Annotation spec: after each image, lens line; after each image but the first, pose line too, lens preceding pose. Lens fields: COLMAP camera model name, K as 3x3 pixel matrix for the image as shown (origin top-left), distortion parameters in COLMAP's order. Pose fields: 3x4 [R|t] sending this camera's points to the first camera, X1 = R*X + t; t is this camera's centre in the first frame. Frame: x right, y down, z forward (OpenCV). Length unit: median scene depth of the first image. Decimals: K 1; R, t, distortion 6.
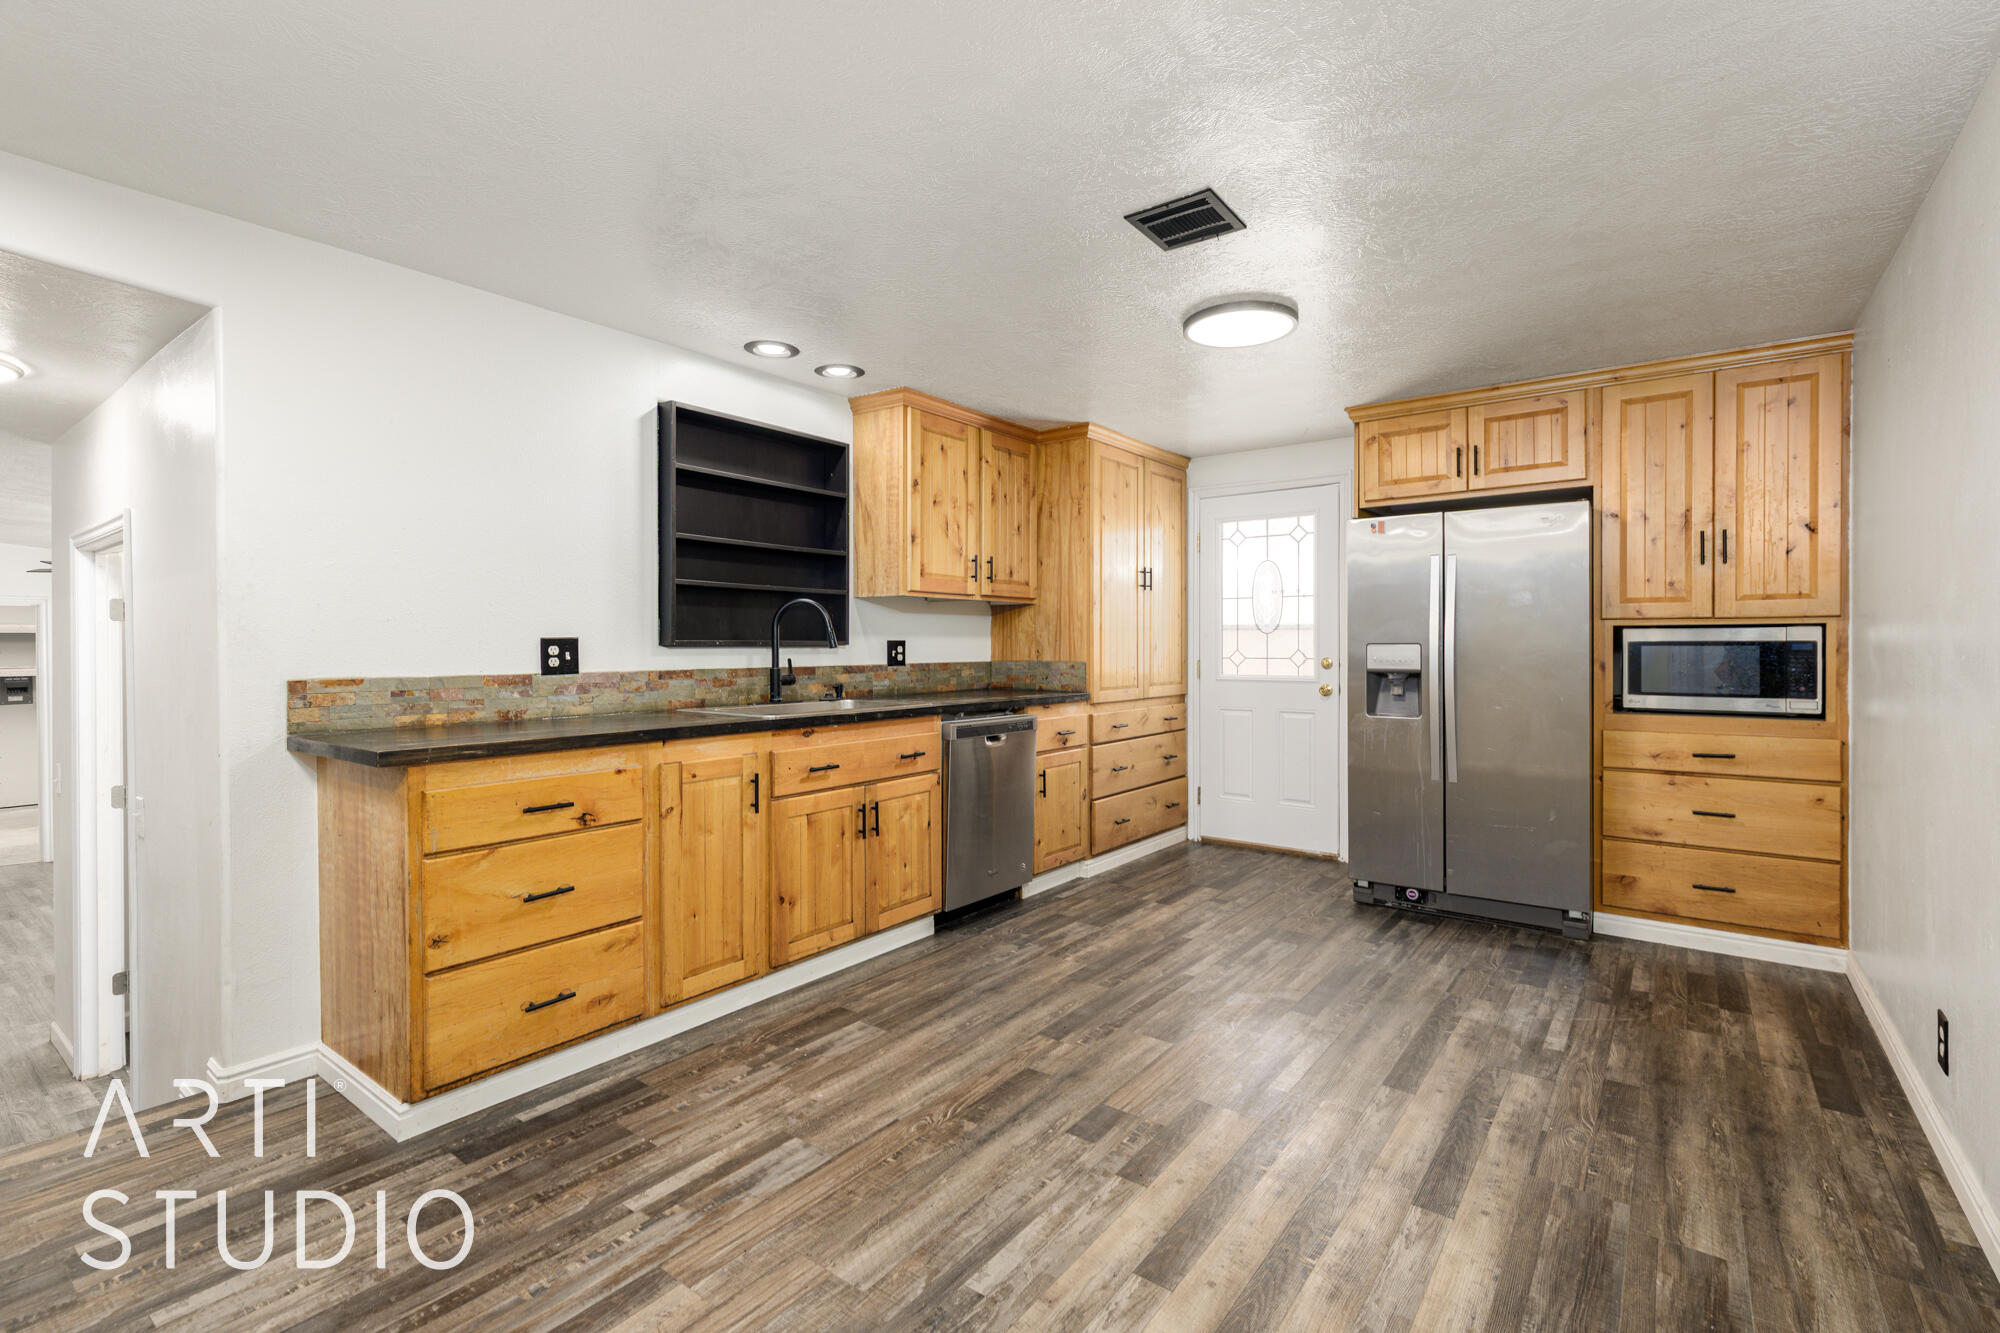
lens RADIAL K [[894.5, 0, 1004.1], [0, 894.5, 649.4], [0, 0, 1]] dist [0.003713, -0.000420]
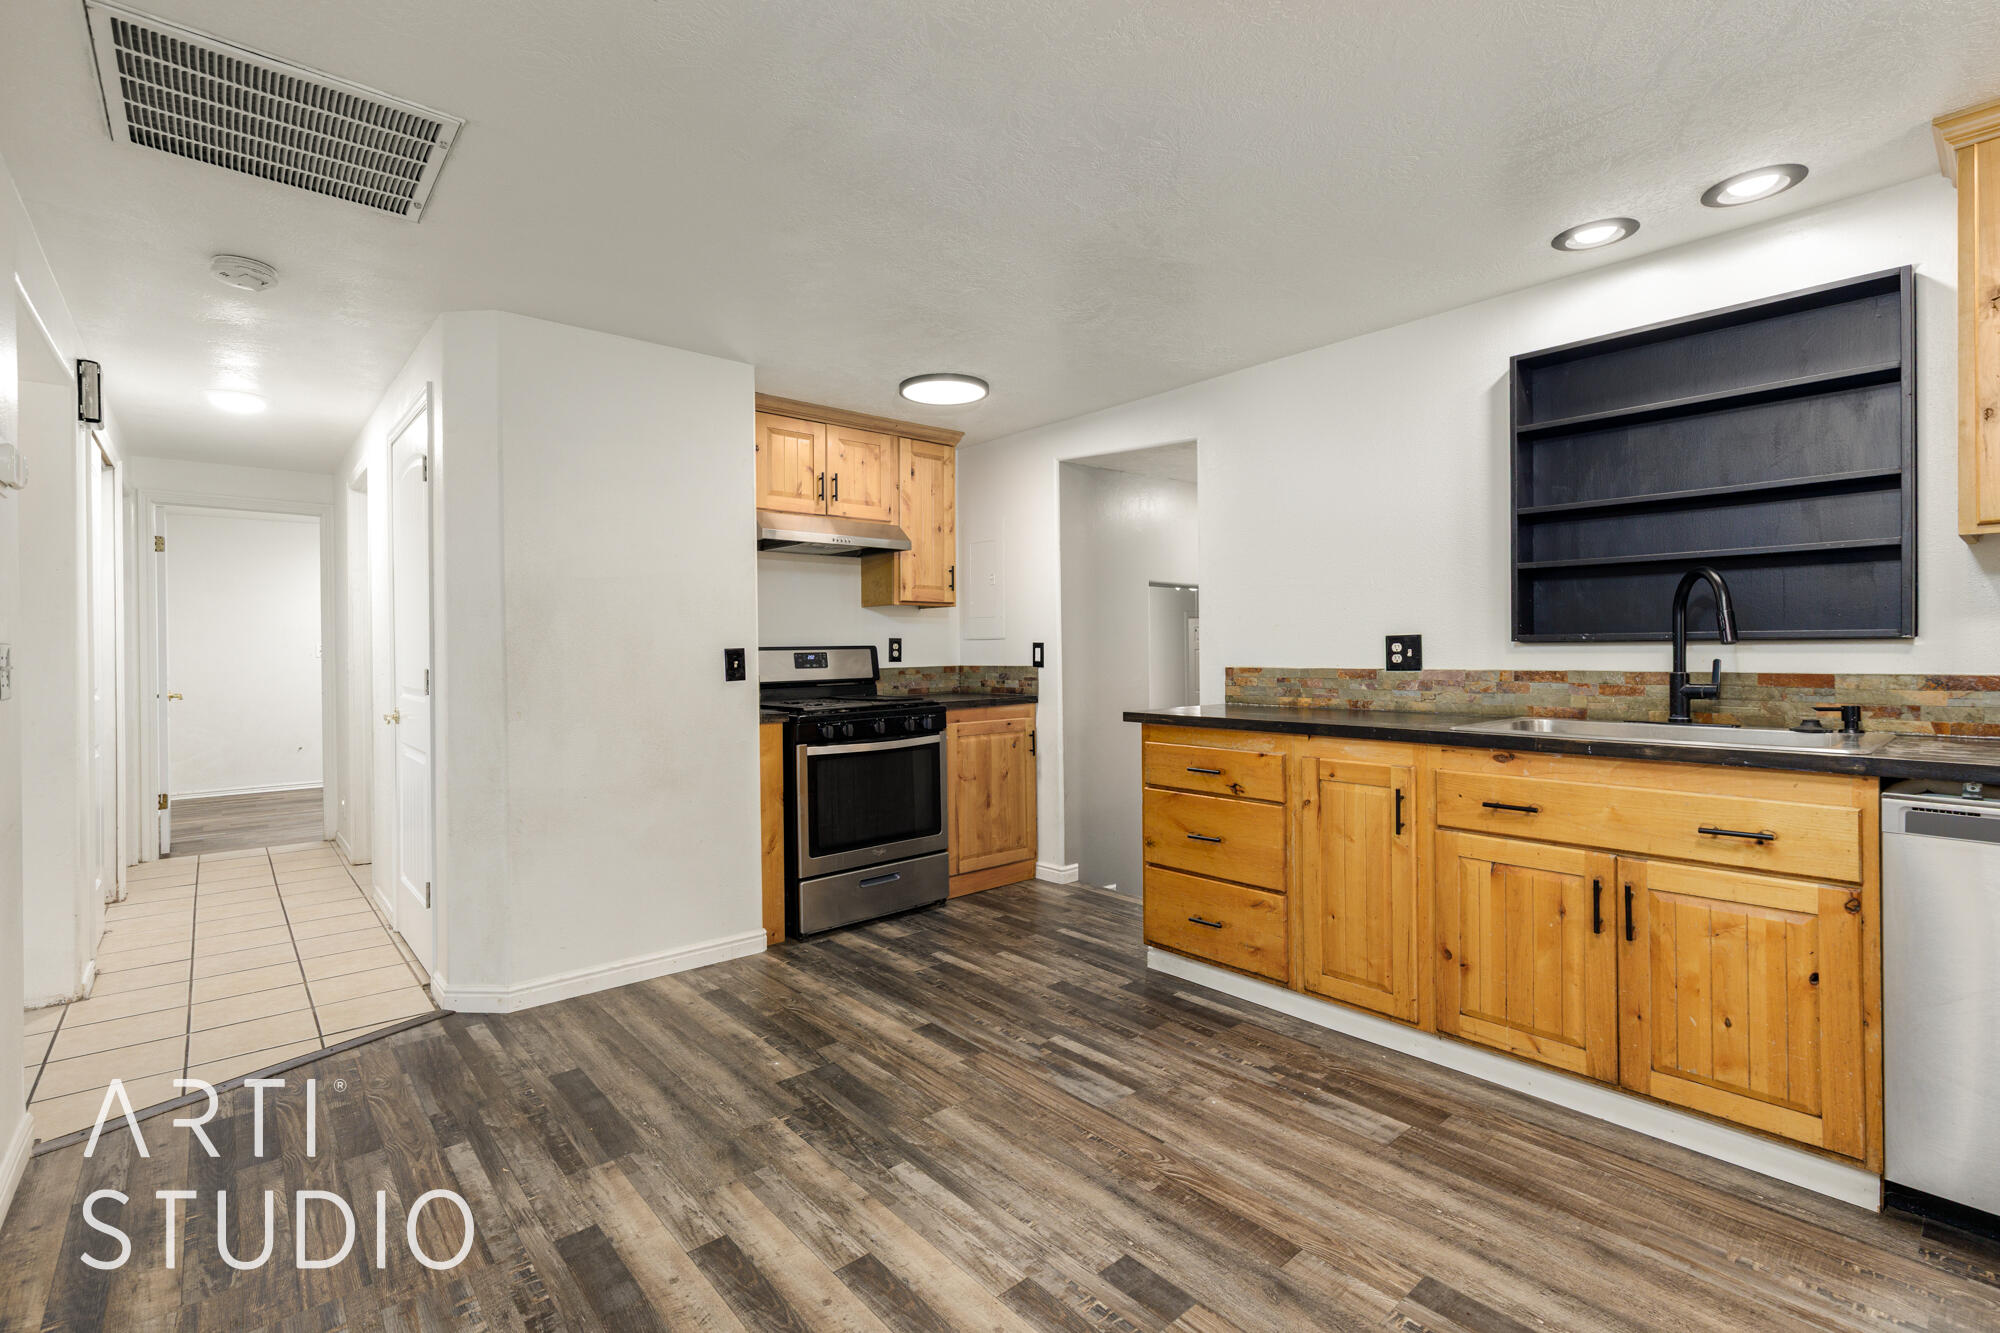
lens RADIAL K [[894.5, 0, 1001.4], [0, 894.5, 660.9], [0, 0, 1]] dist [0.003713, -0.000420]
pose [[-0.202191, 0.016016, -0.979215, 0.683534], [0.003105, 0.999872, 0.015713, -0.001008], [0.979341, 0.000137, -0.202214, 0.834038]]
